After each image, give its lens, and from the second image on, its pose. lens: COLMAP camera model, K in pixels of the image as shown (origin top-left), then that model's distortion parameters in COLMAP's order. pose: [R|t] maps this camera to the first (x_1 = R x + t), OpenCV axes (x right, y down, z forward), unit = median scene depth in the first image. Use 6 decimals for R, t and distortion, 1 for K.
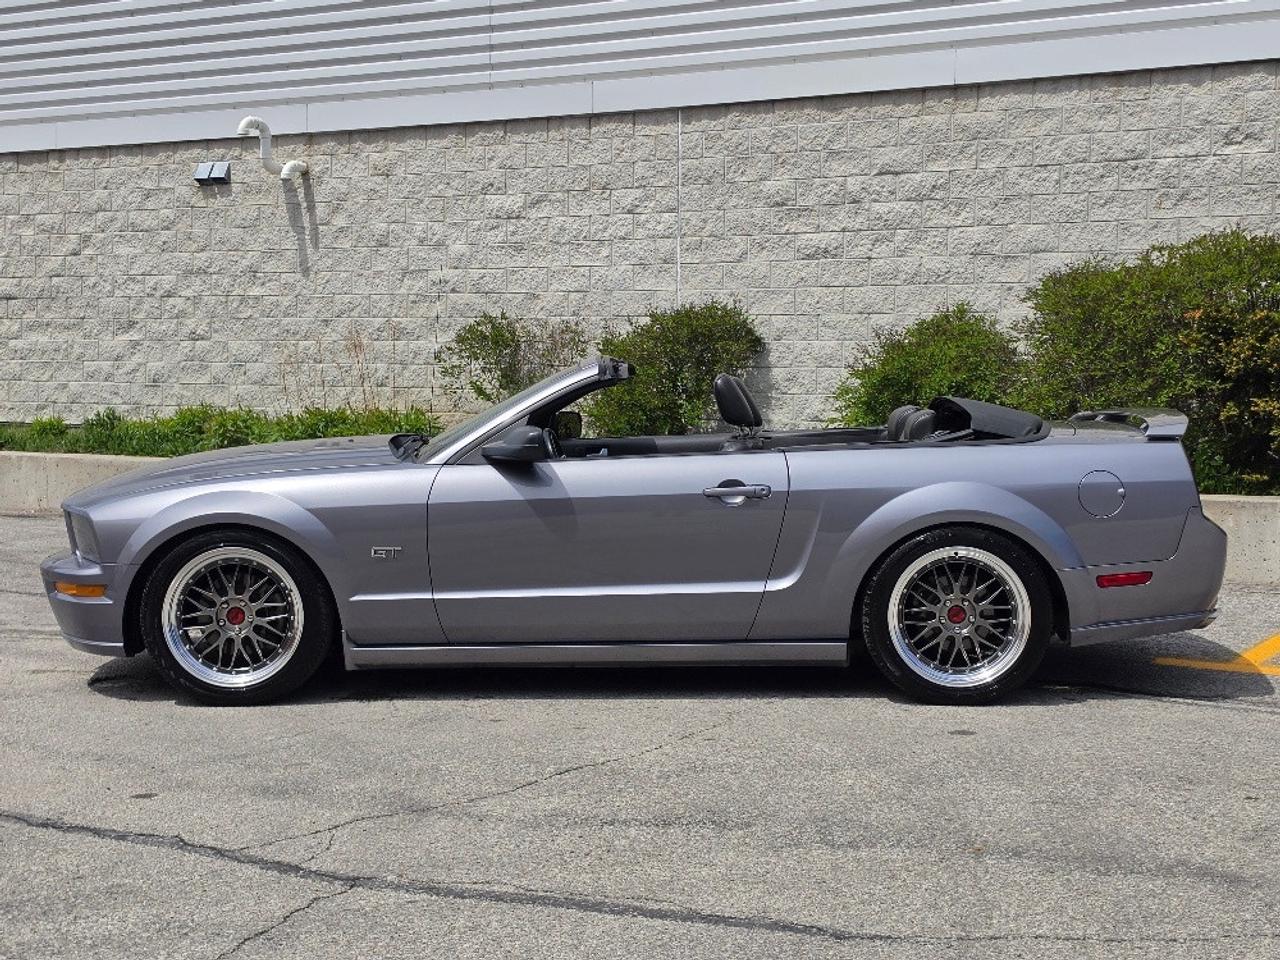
lens RADIAL K [[2063.9, 0, 658.9], [0, 2063.9, 501.0], [0, 0, 1]] dist [0.294106, -1.226213]
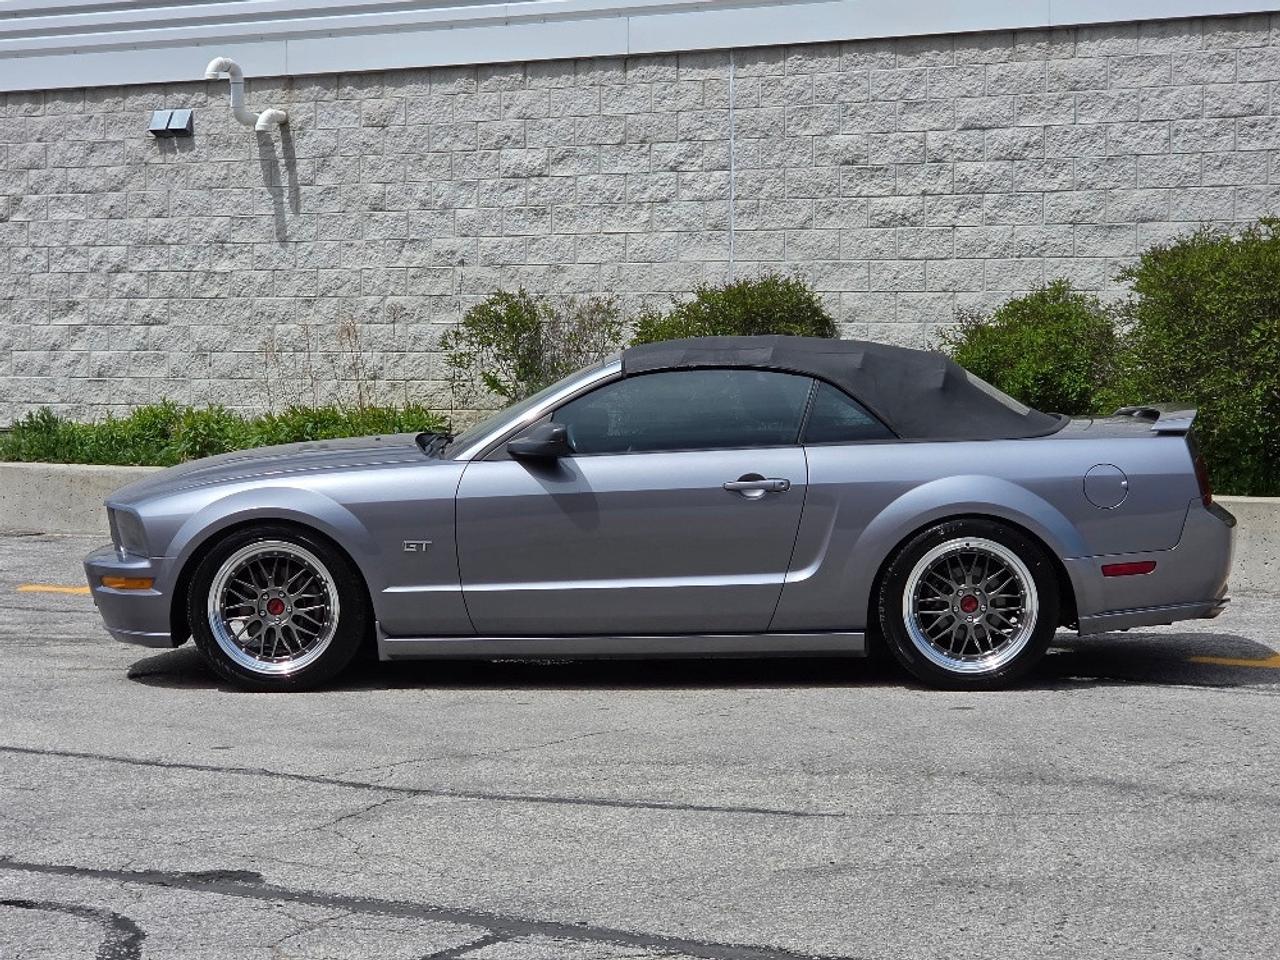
lens RADIAL K [[3667.8, 0, 616.9], [0, 3667.8, 480.1], [0, 0, 1]] dist [-0.695974, 15.715438]
pose [[0.999027, -0.003889, -0.043921, 0.029229], [0.002884, 0.999733, -0.022926, 0.020681], [0.043998, 0.022777, 0.998772, -0.496866]]
